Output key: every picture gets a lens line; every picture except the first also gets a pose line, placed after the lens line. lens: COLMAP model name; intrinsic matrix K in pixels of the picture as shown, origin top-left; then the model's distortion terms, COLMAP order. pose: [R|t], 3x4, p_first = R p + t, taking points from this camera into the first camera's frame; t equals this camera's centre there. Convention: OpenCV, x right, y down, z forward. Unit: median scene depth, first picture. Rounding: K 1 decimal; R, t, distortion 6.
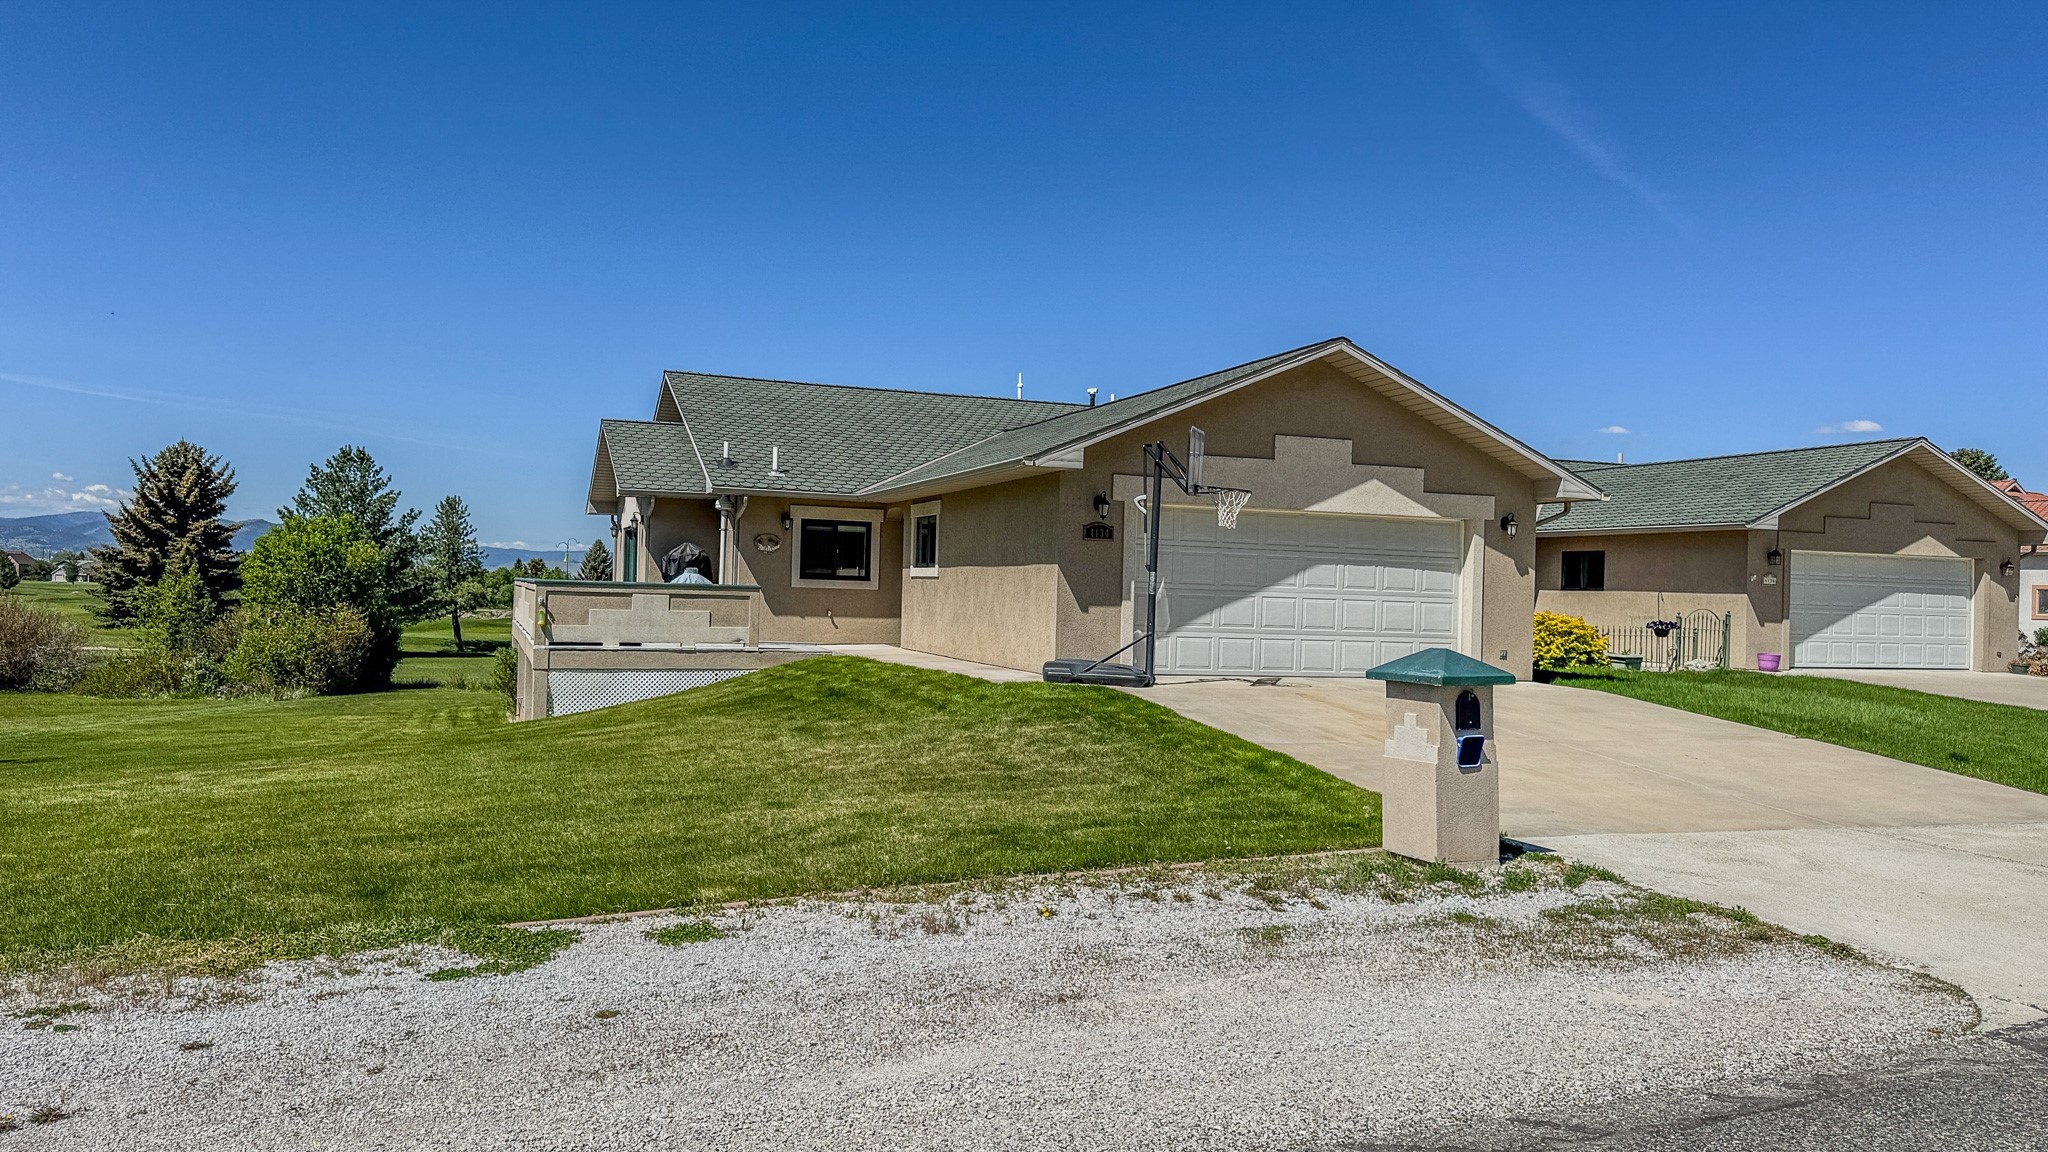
lens RADIAL K [[1427.7, 0, 1016.4], [0, 1427.7, 569.9], [0, 0, 1]] dist [0.061323, -0.069261]
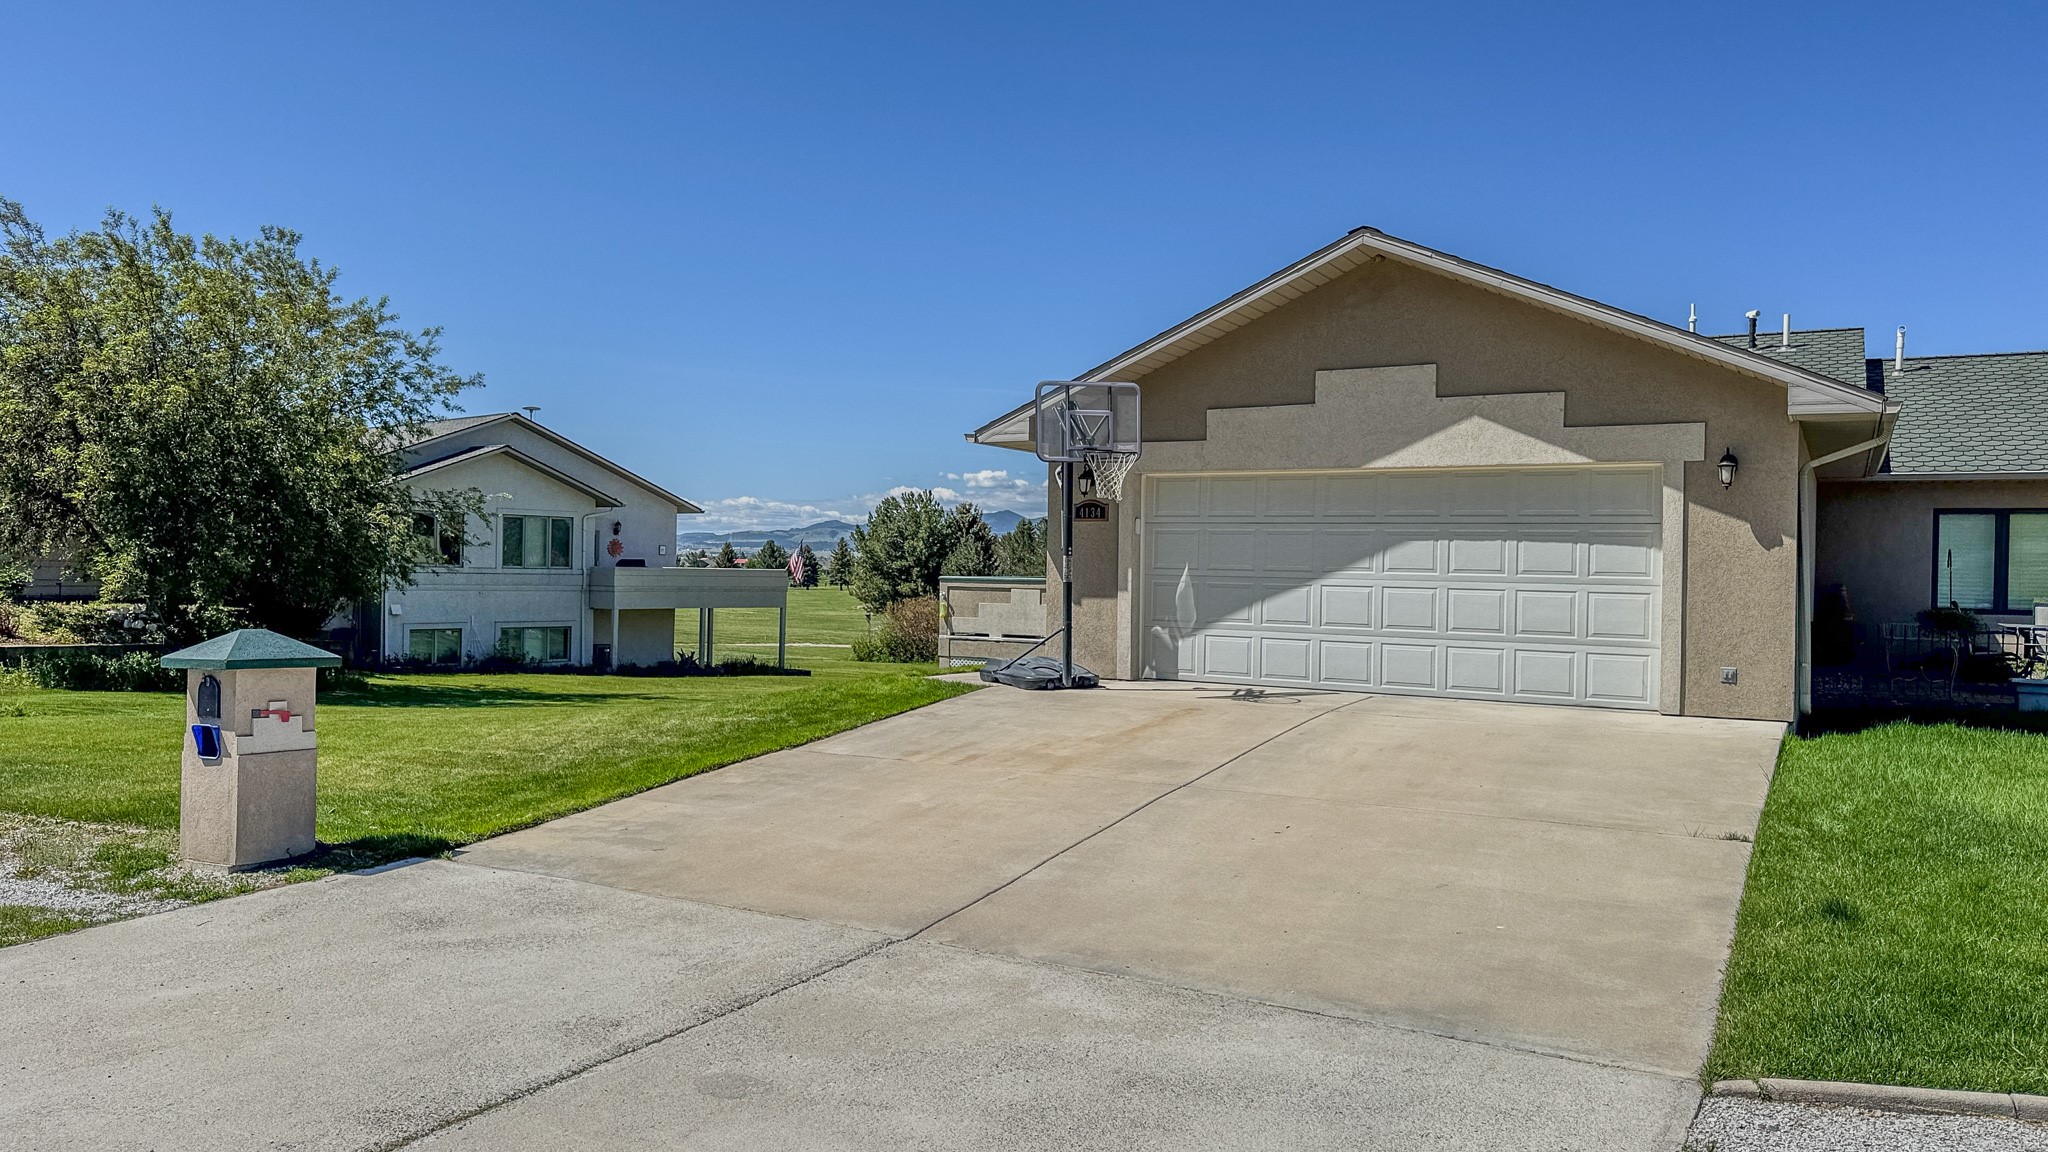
lens RADIAL K [[1427.7, 0, 1040.8], [0, 1427.7, 576.9], [0, 0, 1]] dist [0.061323, -0.069261]
pose [[0.657445, -0.012479, -0.753400, 0.493067], [0.015272, 0.999878, -0.003236, 0.010802], [0.753348, -0.009378, 0.657555, 0.295719]]
